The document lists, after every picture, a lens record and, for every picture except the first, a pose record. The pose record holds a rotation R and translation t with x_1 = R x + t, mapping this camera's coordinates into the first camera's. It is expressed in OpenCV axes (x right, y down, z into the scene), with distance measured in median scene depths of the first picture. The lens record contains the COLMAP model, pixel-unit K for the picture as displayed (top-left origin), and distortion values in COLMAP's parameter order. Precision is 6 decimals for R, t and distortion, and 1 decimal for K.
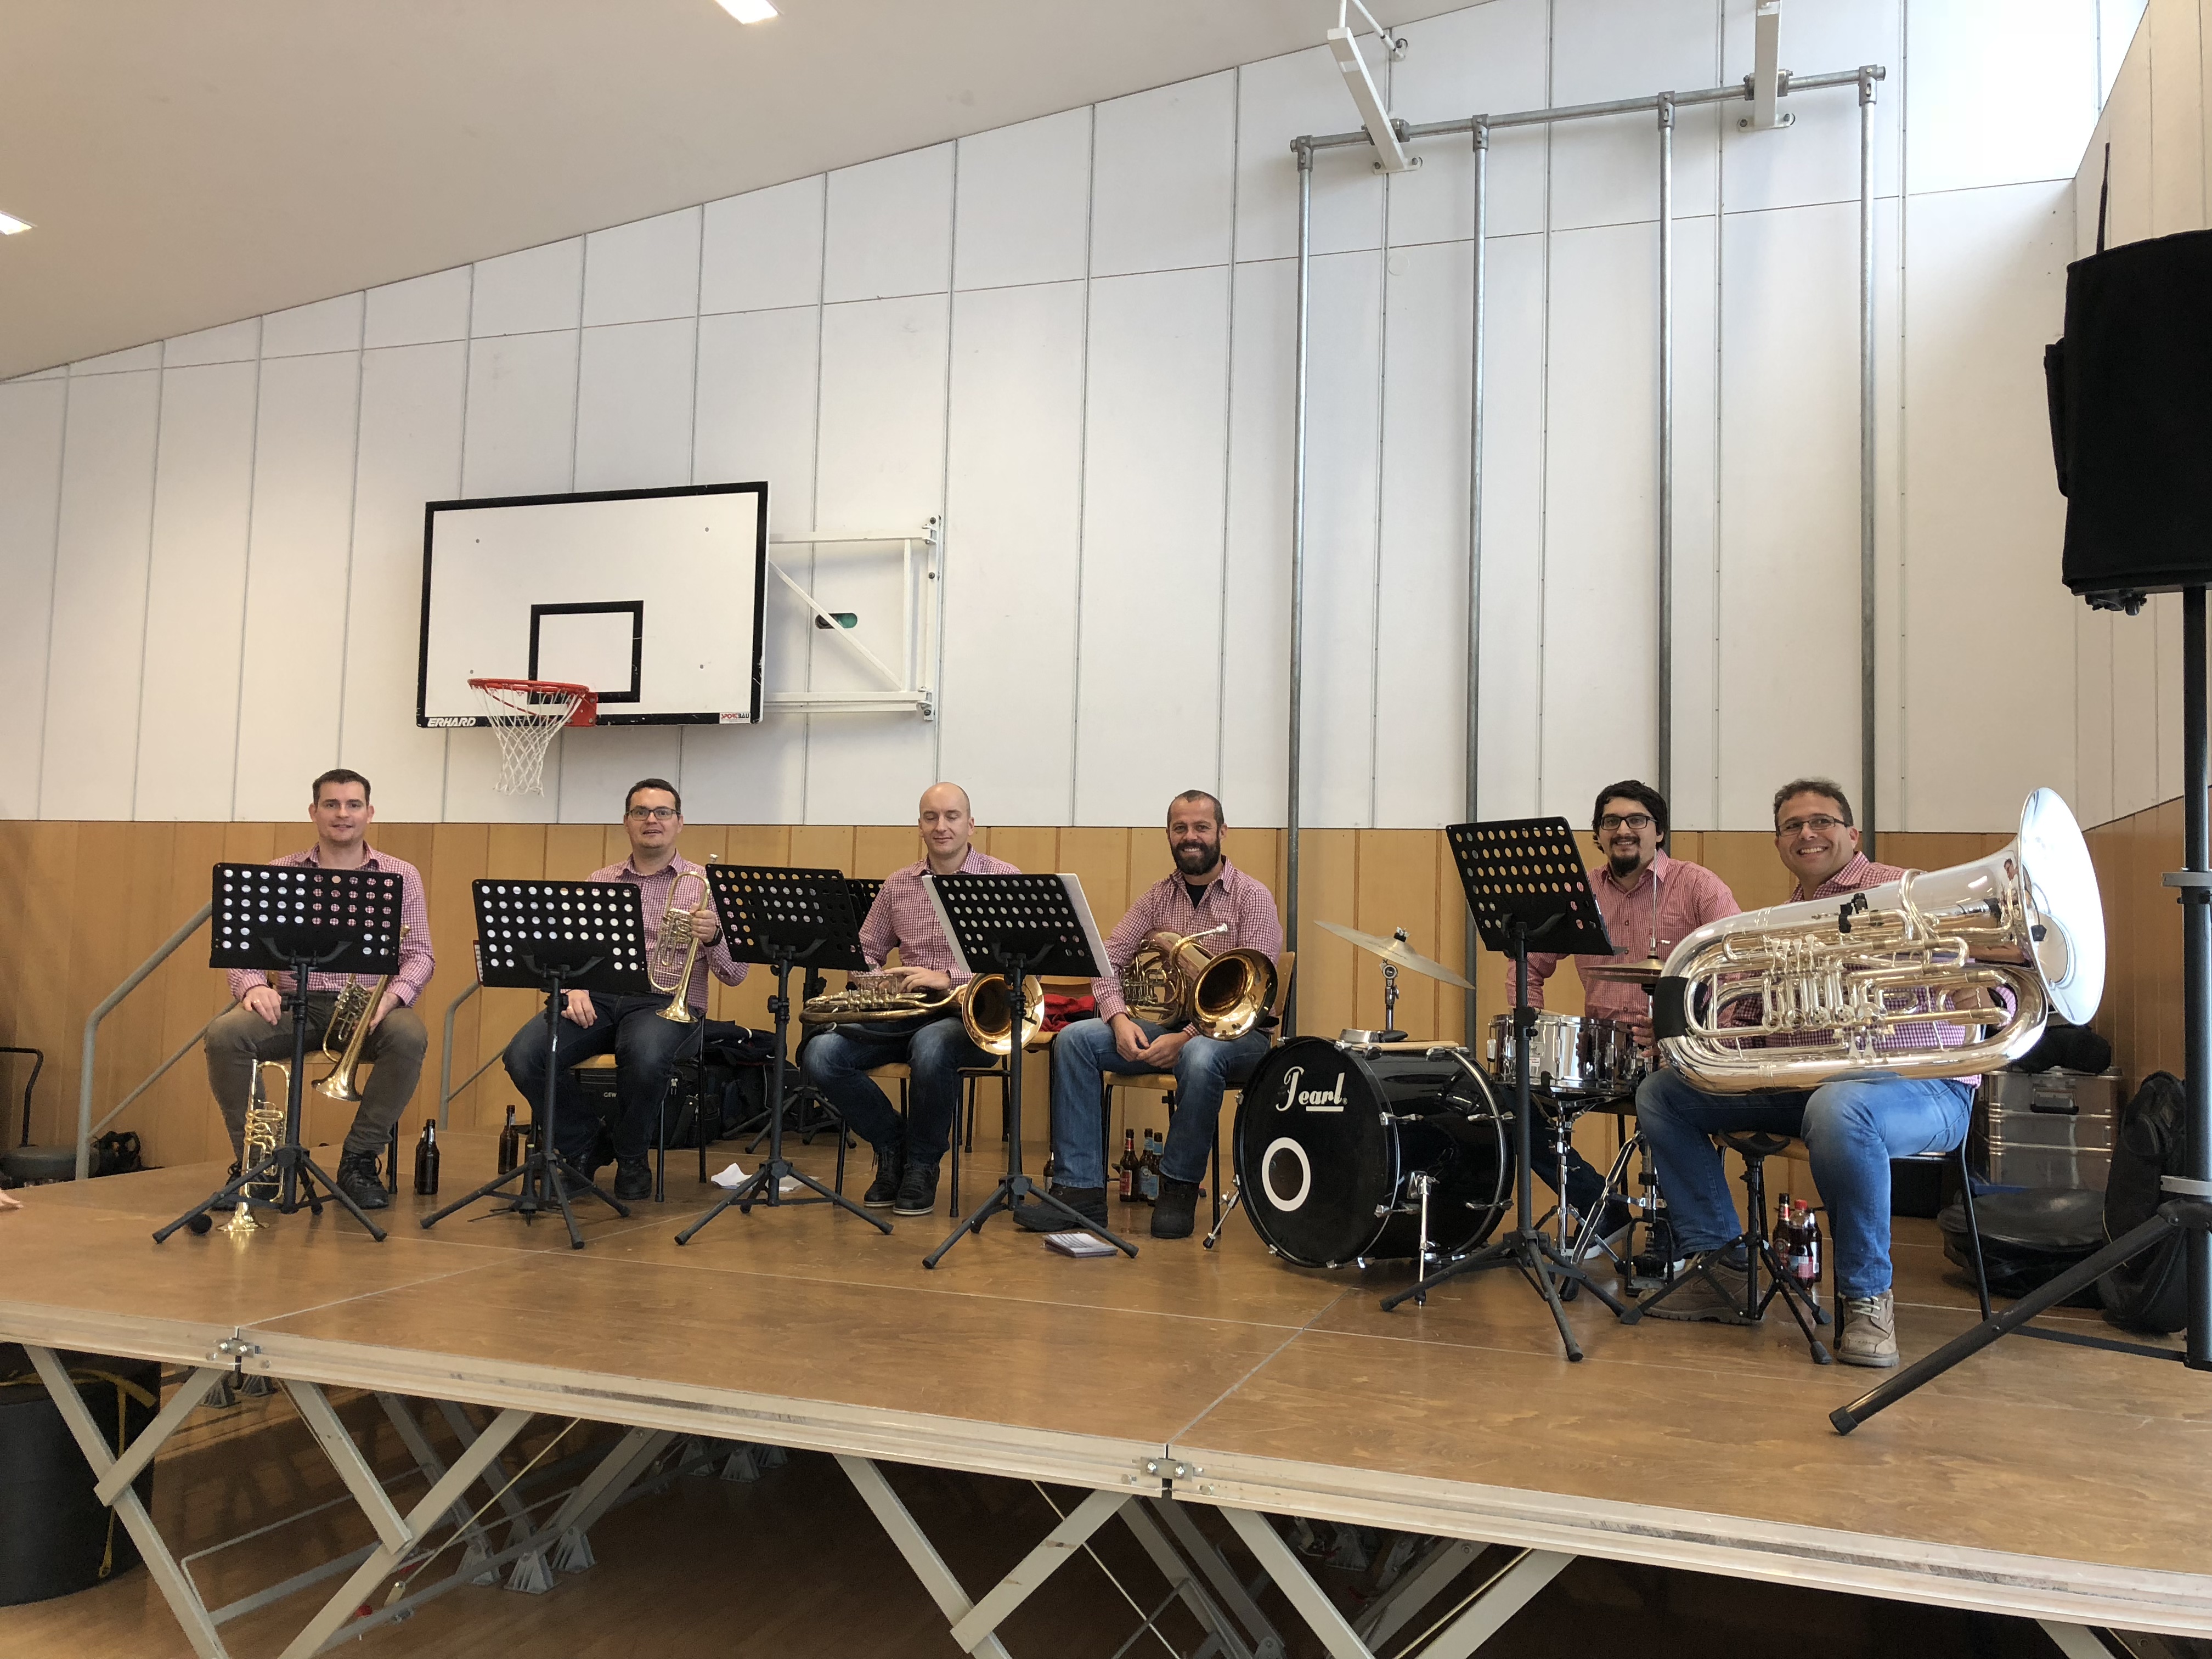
lens RADIAL K [[1820.0, 0, 1106.0], [0, 1820.0, 829.5], [0, 0, 1]] dist [0.008962, -0.014105]
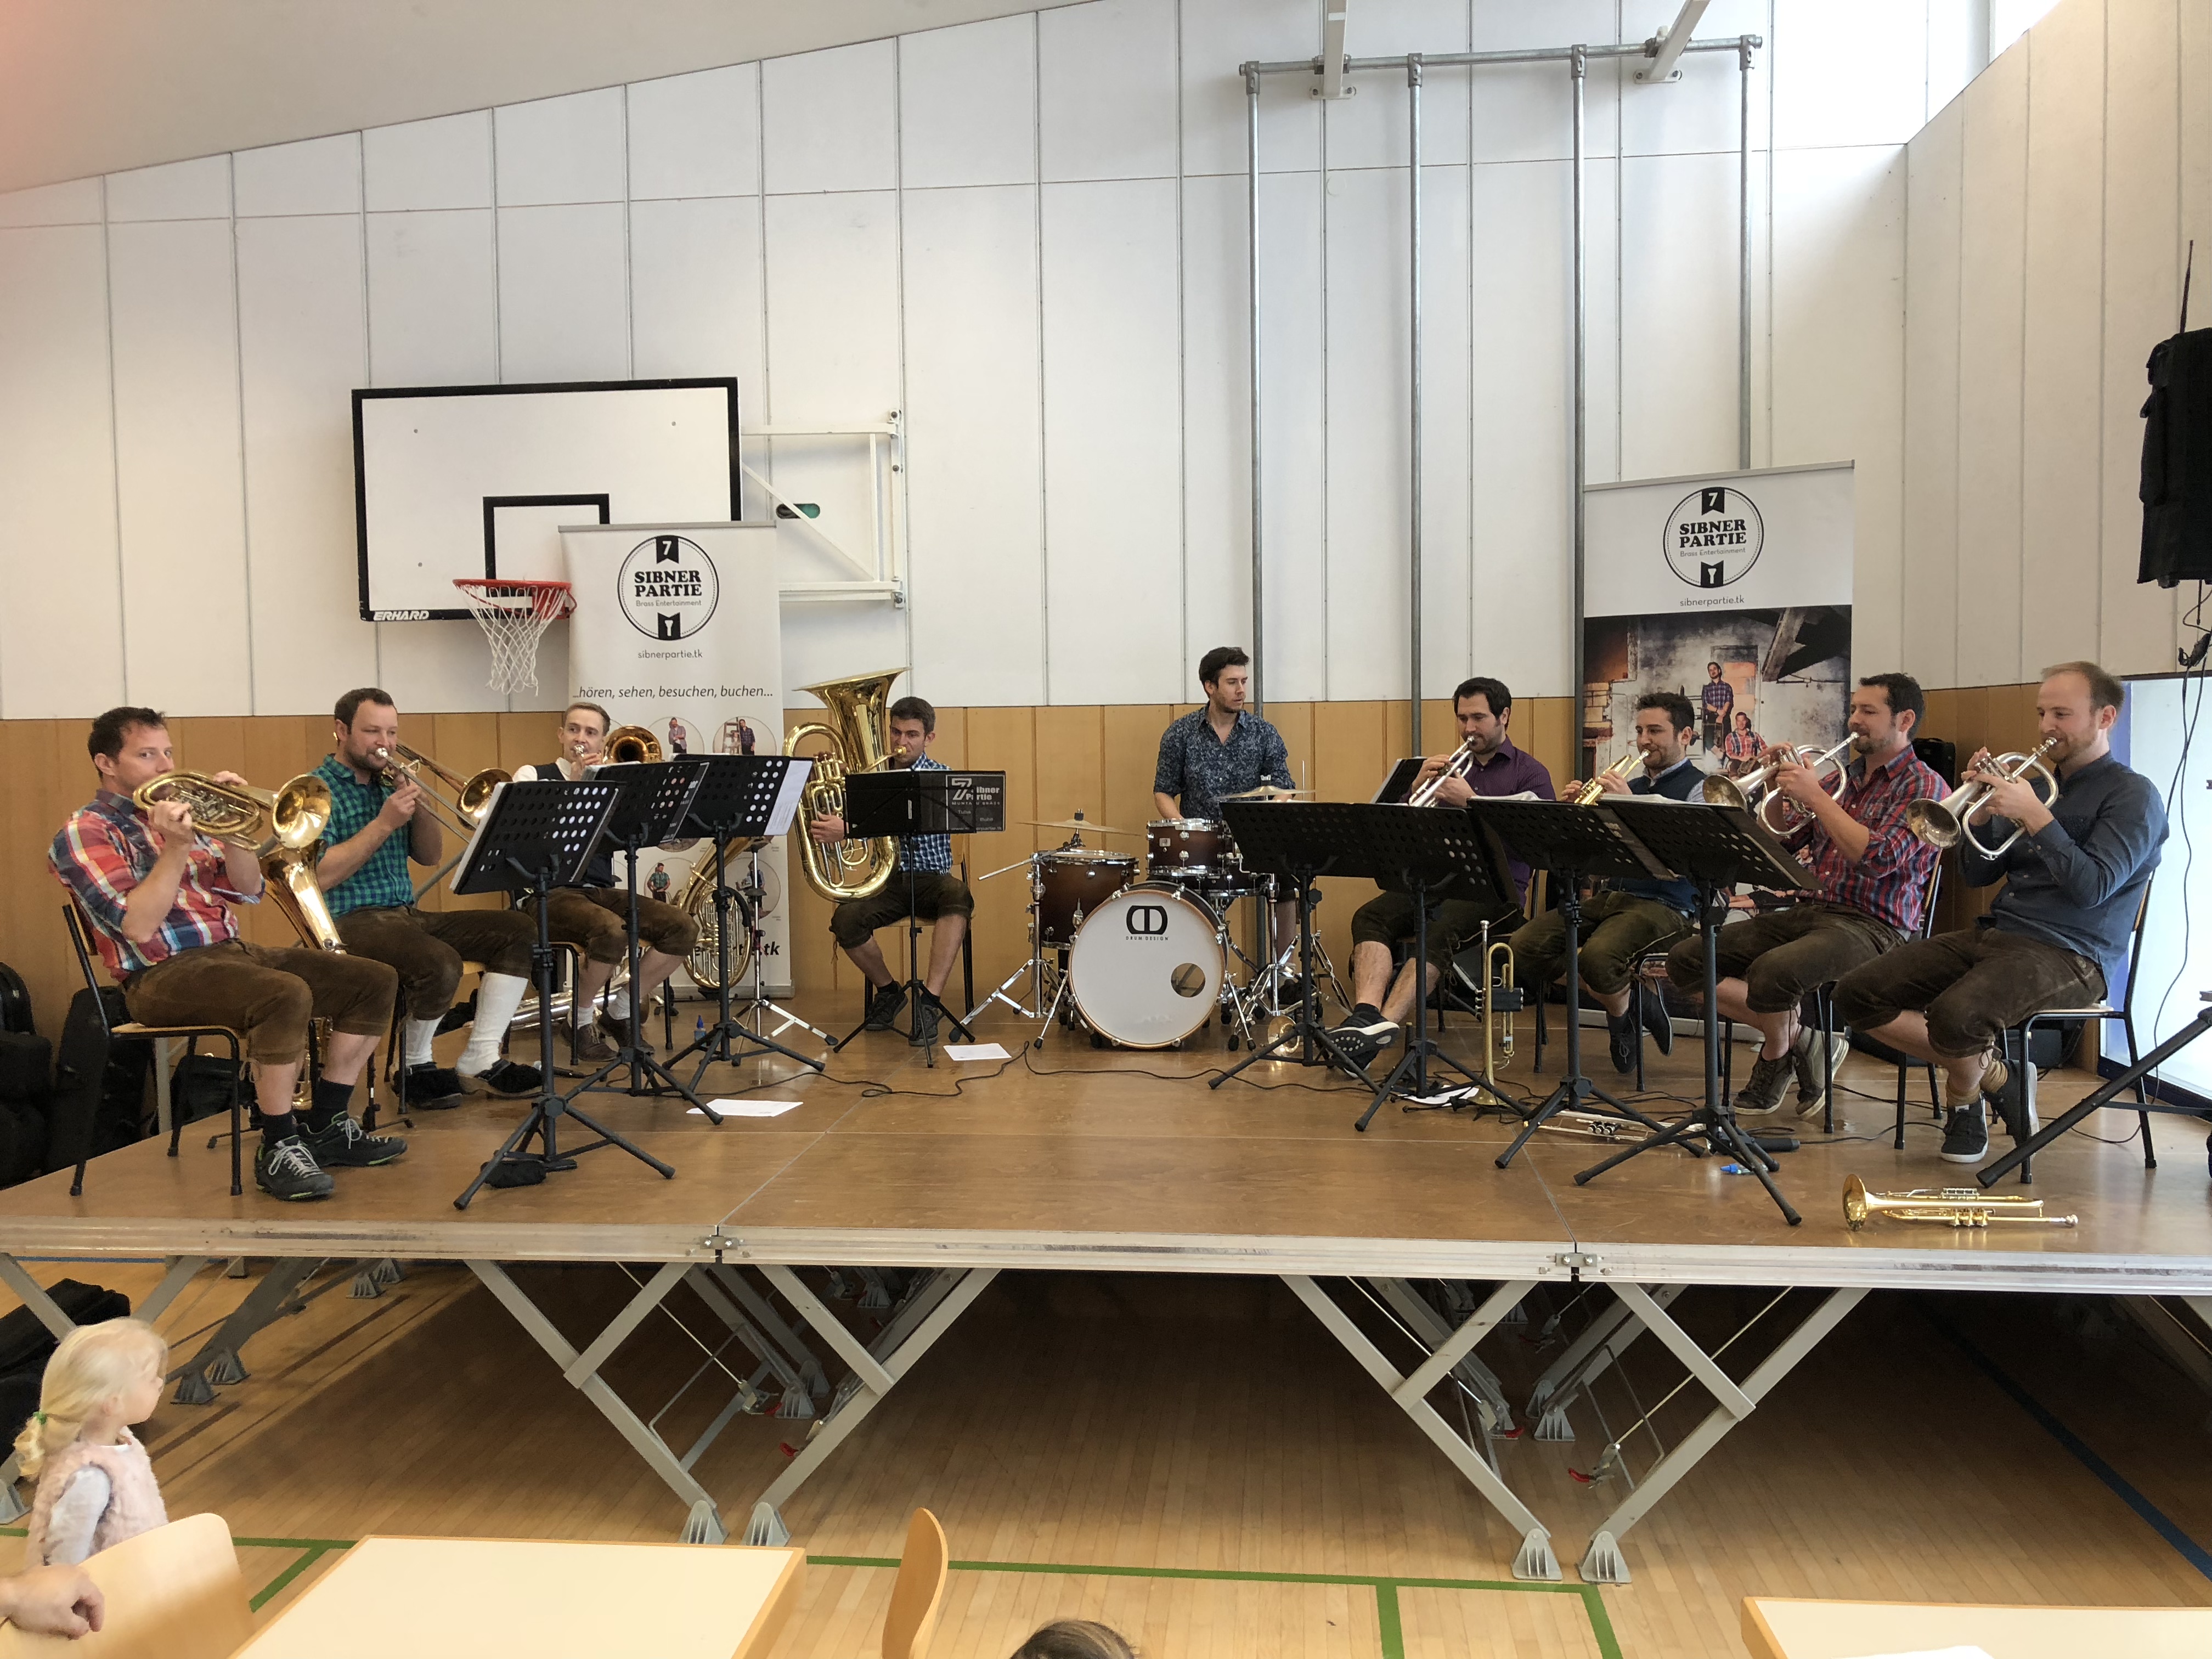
lens RADIAL K [[1820.0, 0, 1106.0], [0, 1820.0, 829.5], [0, 0, 1]] dist [0.008962, -0.014105]
pose [[0.972806, -0.050915, 0.225958, -0.243298], [0.025638, 0.993216, 0.113422, -0.051711], [-0.230200, -0.104544, 0.967511, -0.076868]]
